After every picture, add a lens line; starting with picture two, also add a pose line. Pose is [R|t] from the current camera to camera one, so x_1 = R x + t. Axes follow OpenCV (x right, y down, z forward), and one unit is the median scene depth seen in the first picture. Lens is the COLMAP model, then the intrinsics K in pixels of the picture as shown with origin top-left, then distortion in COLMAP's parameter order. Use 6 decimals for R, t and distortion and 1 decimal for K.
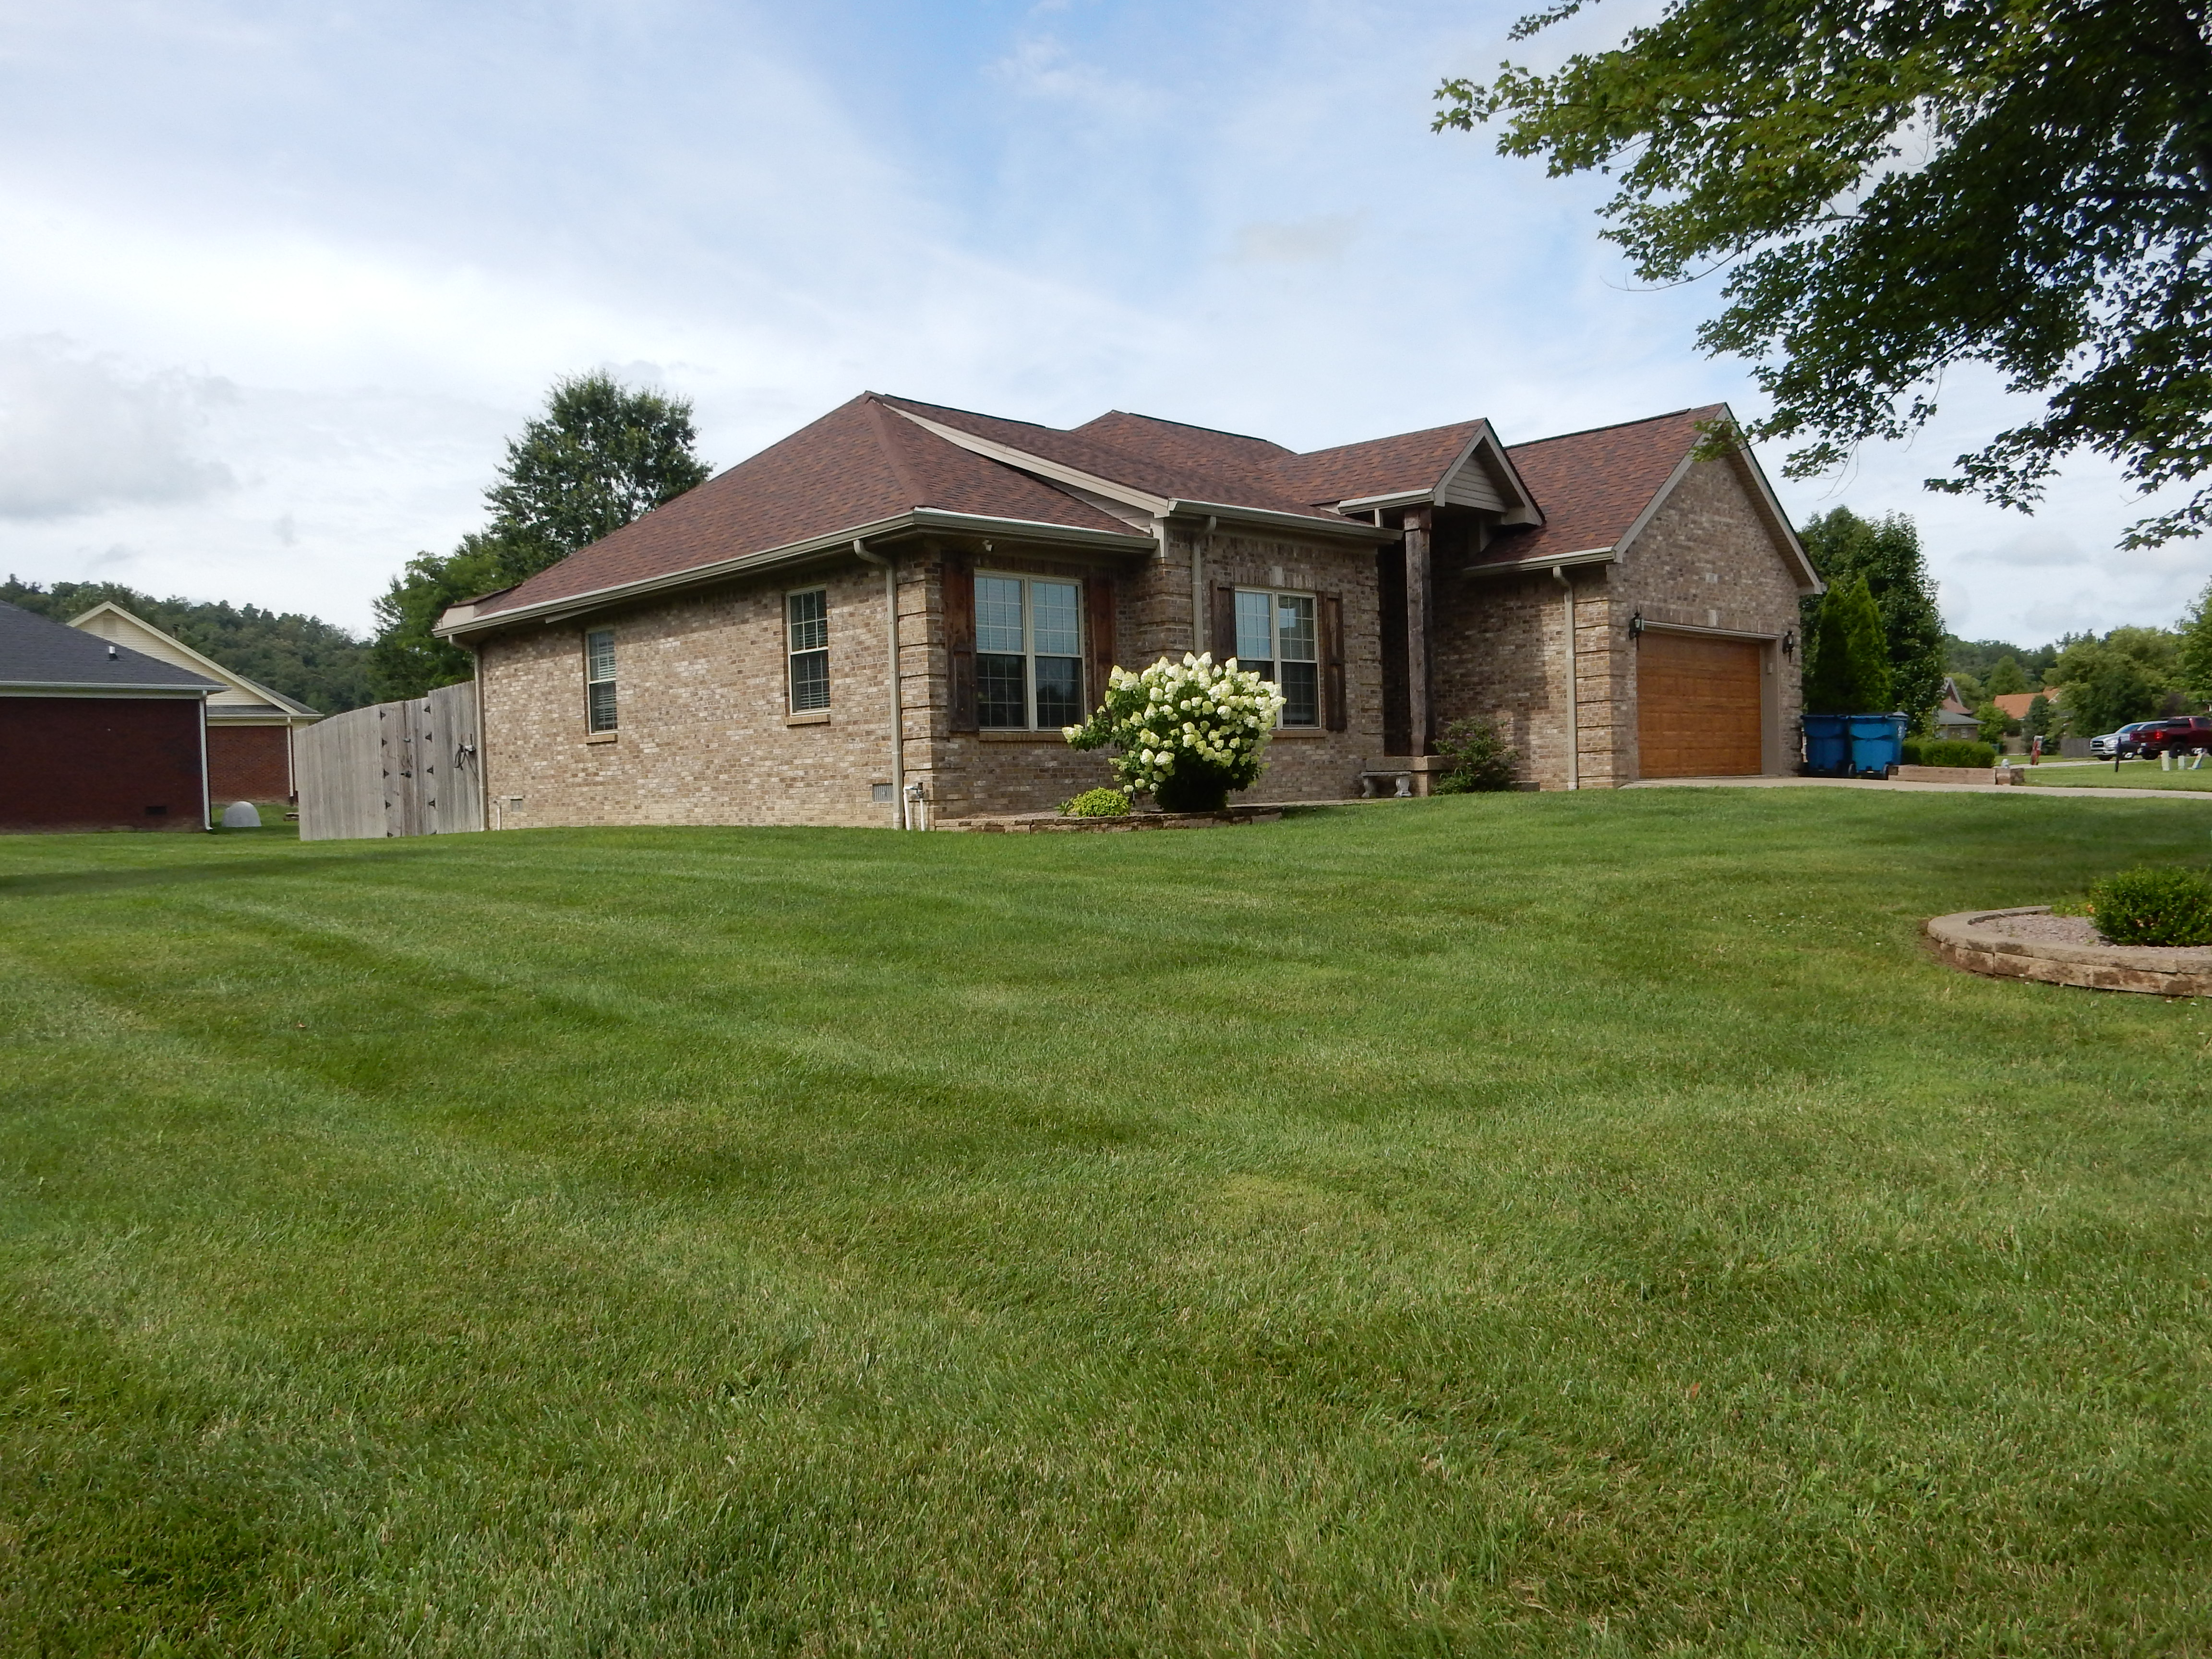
lens RADIAL K [[1638.3, 0, 1121.0], [0, 1638.3, 823.8], [0, 0, 1]] dist [0.003461, -0.001874]
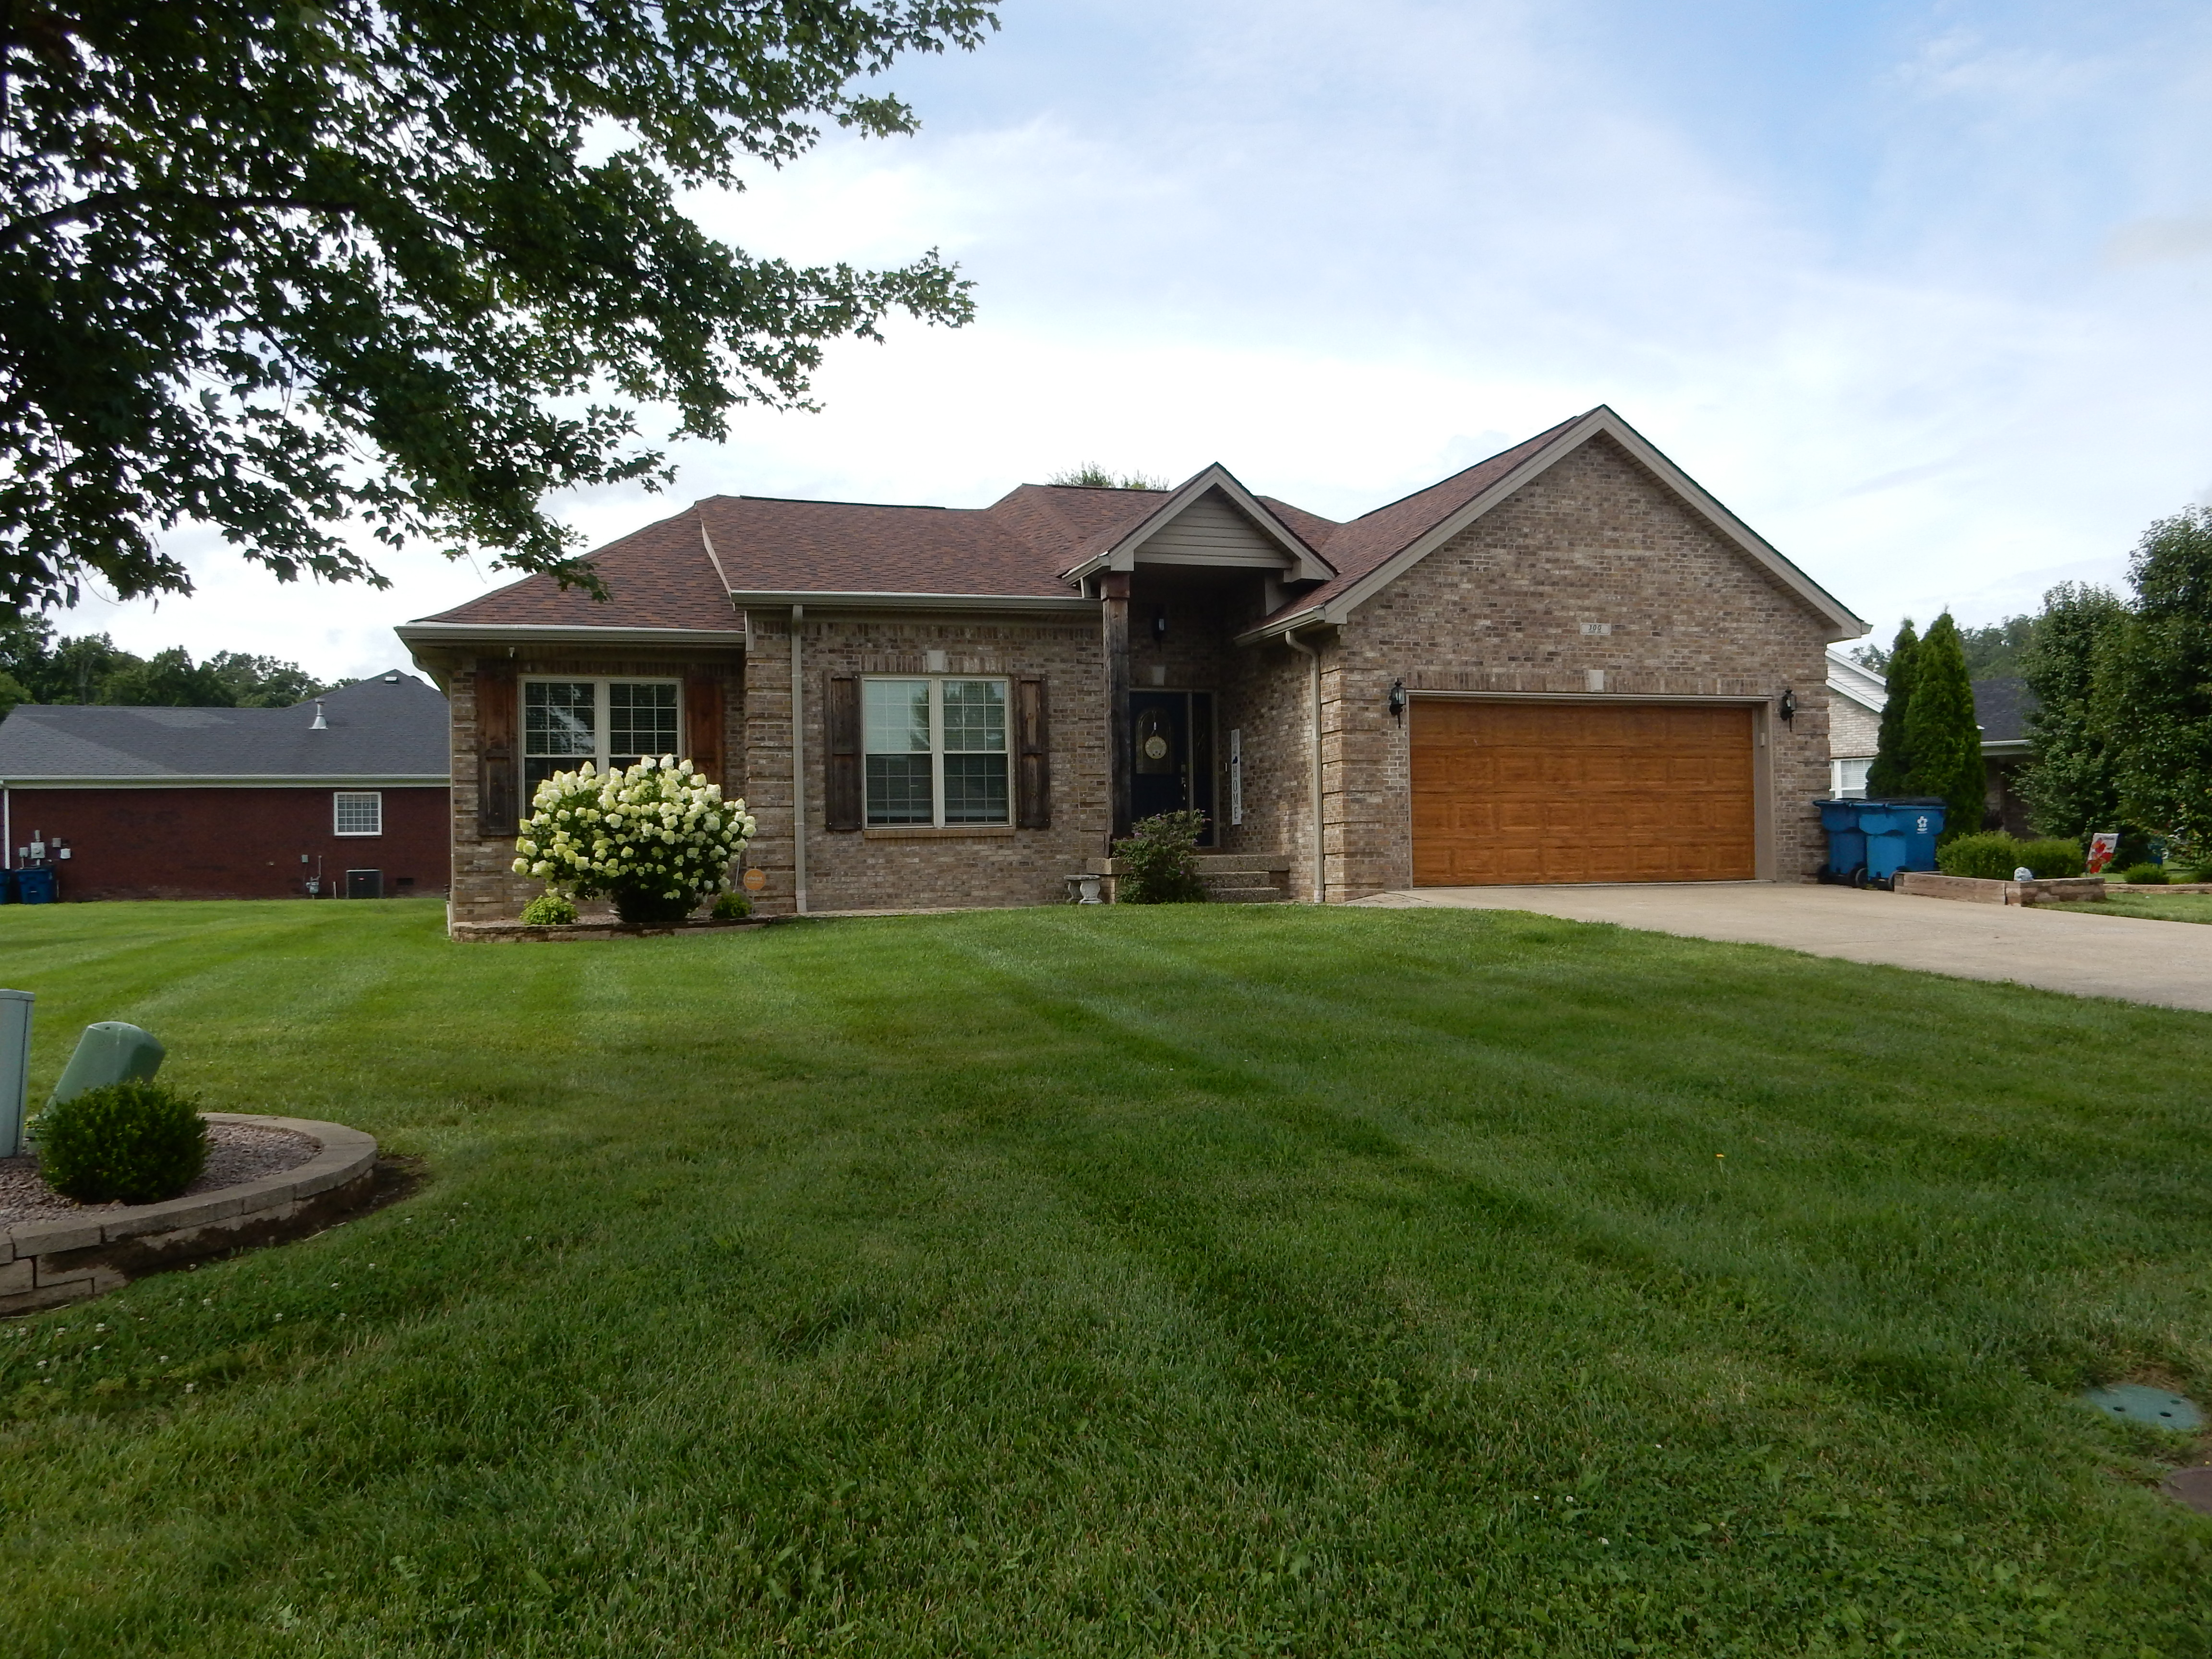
lens RADIAL K [[1638.3, 0, 1112.0], [0, 1638.3, 834.1], [0, 0, 1]] dist [0.003461, -0.001874]
pose [[0.879117, 0.005864, -0.476569, 0.604434], [-0.019792, 0.999511, -0.024212, -0.033339], [0.476194, 0.030717, 0.878803, 0.238408]]
